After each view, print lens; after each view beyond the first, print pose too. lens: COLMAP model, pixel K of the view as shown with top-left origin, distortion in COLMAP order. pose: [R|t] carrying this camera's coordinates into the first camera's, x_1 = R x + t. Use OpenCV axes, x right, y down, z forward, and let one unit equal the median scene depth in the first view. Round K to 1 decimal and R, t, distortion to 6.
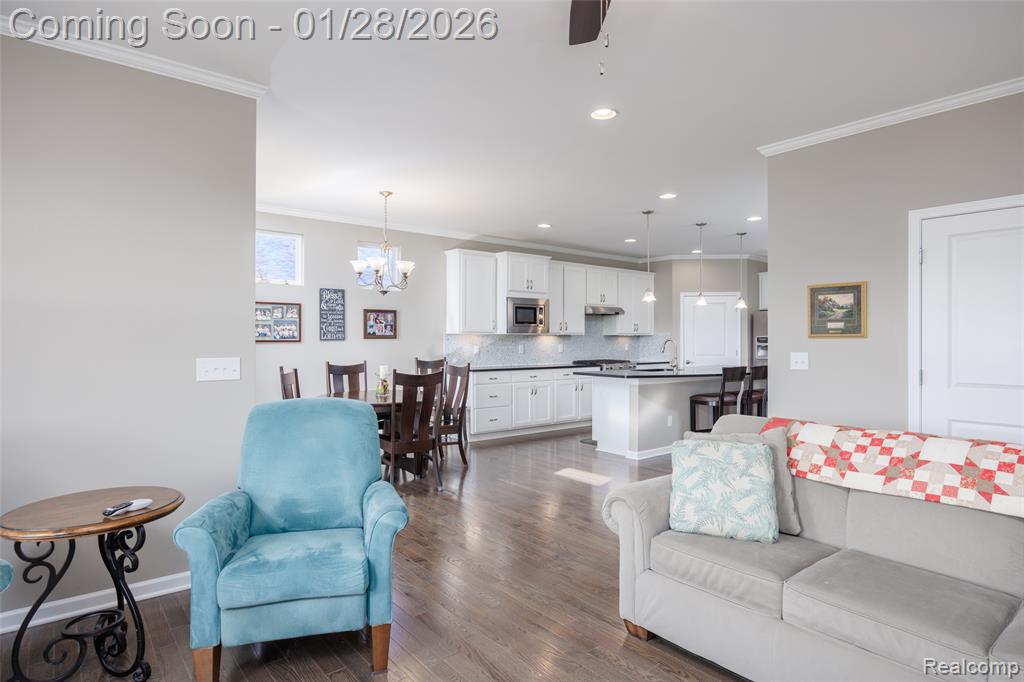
lens RADIAL K [[561.3, 0, 512.0], [0, 561.3, 341.0], [0, 0, 1]] dist [-0.007155, -0.000818]
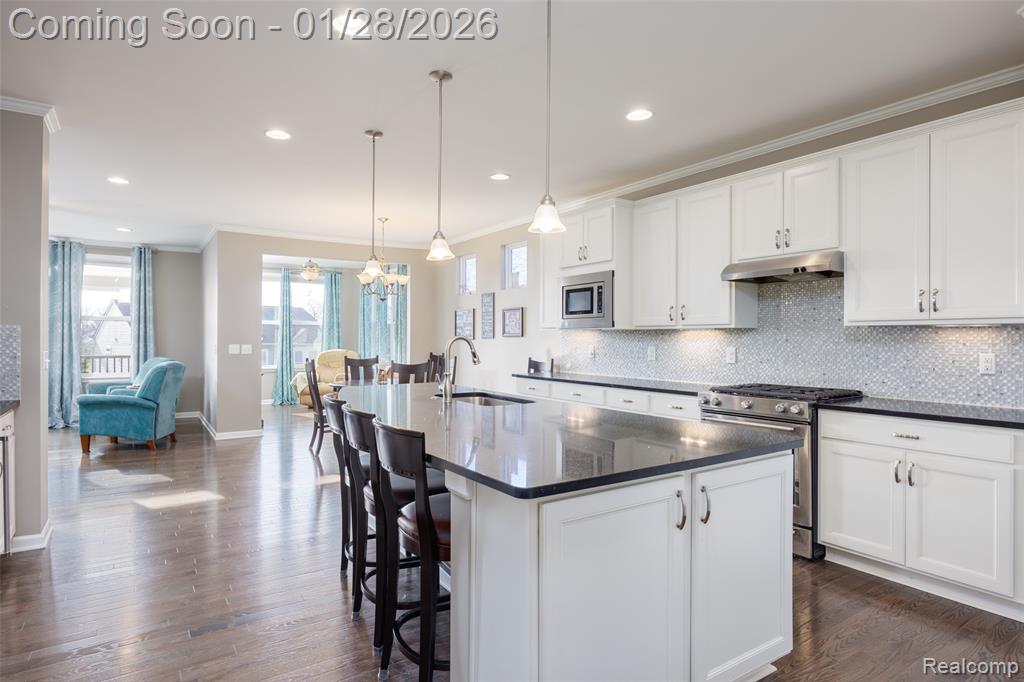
lens RADIAL K [[561.3, 0, 512.0], [0, 561.3, 341.0], [0, 0, 1]] dist [-0.007155, -0.000818]
pose [[-0.096152, 0.004506, -0.995356, 0.770529], [-0.004581, 0.999977, 0.004970, -0.001605], [0.995356, 0.005037, -0.096129, 1.092050]]
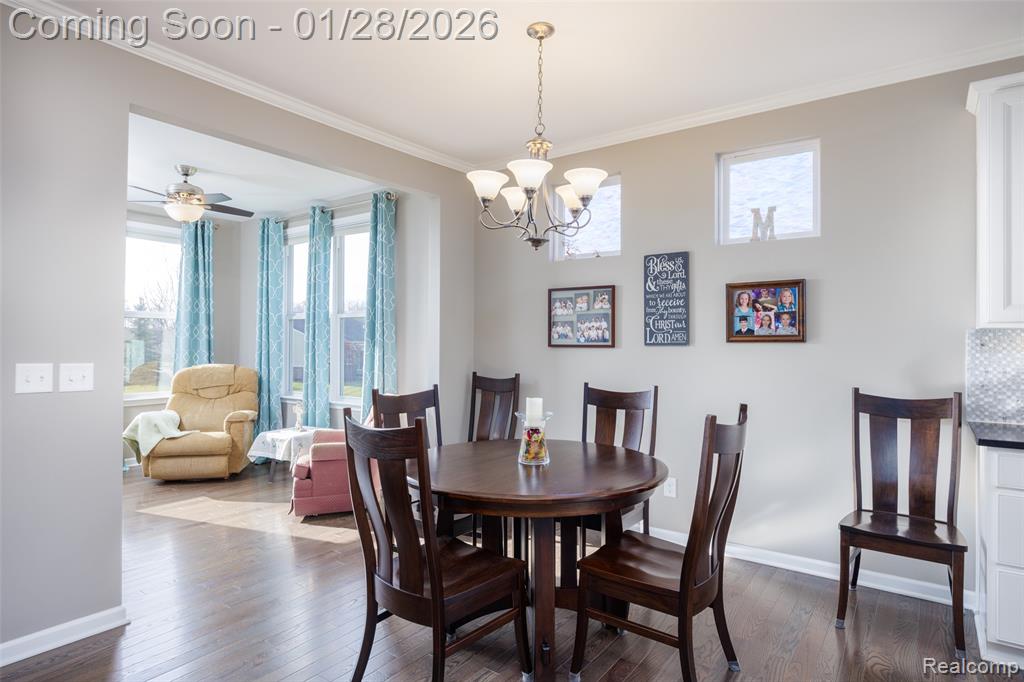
lens RADIAL K [[561.3, 0, 512.0], [0, 561.3, 341.0], [0, 0, 1]] dist [-0.007155, -0.000818]
pose [[0.253237, -0.004618, -0.967393, 0.172340], [-0.007634, 0.999948, -0.006772, -0.000450], [0.967374, 0.009099, 0.253189, 0.667710]]
